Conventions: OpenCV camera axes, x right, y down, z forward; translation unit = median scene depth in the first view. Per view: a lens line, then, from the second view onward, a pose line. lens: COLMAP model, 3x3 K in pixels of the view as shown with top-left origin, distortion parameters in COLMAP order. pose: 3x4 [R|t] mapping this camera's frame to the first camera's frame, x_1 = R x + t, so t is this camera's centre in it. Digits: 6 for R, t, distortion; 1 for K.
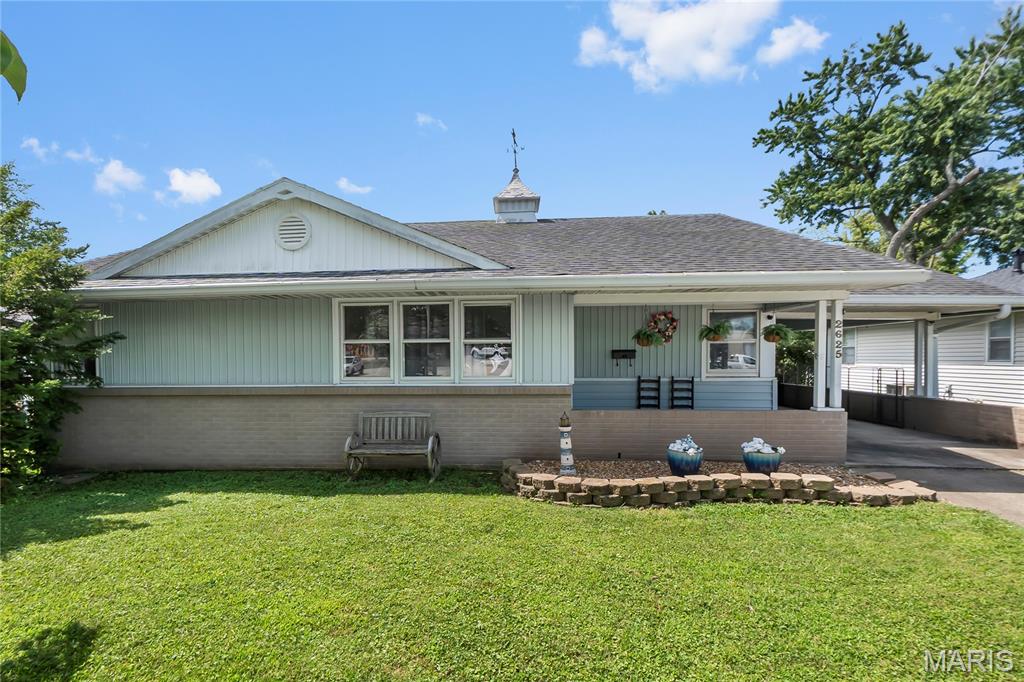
lens RADIAL K [[488.3, 0, 508.4], [0, 488.3, 363.0], [0, 0, 1]] dist [0.000700, 0.000011]
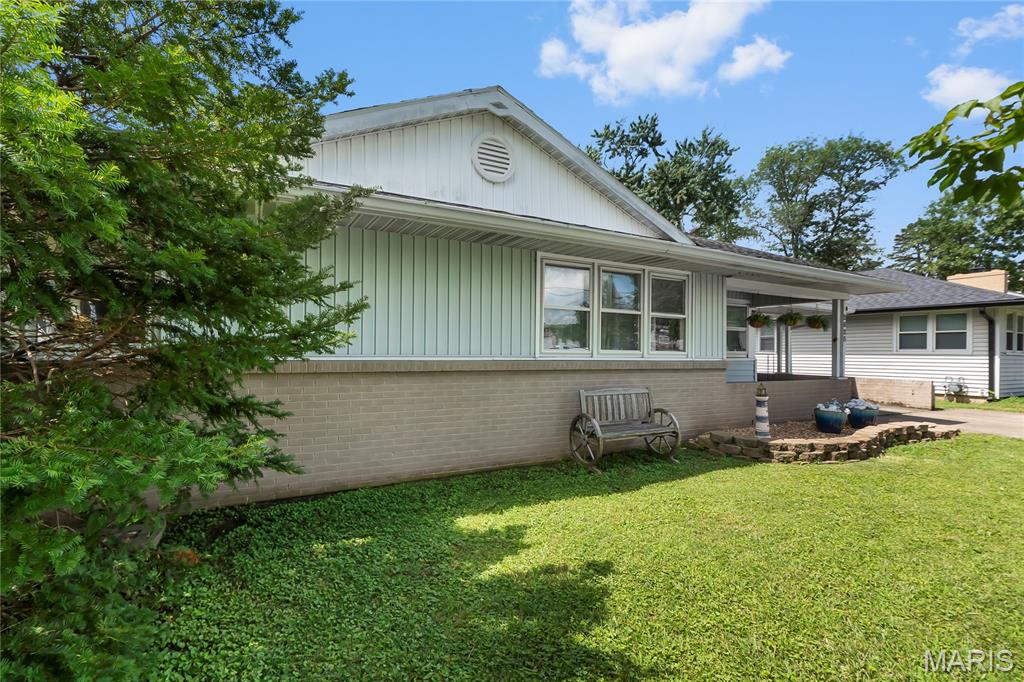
lens RADIAL K [[452.8, 0, 512.7], [0, 452.8, 350.6], [0, 0, 1]] dist [-0.001728, -0.000214]
pose [[0.854510, 0.015883, 0.519193, -0.780213], [-0.008443, 0.999825, -0.016691, 0.044605], [-0.519367, 0.009879, 0.854494, 0.377353]]
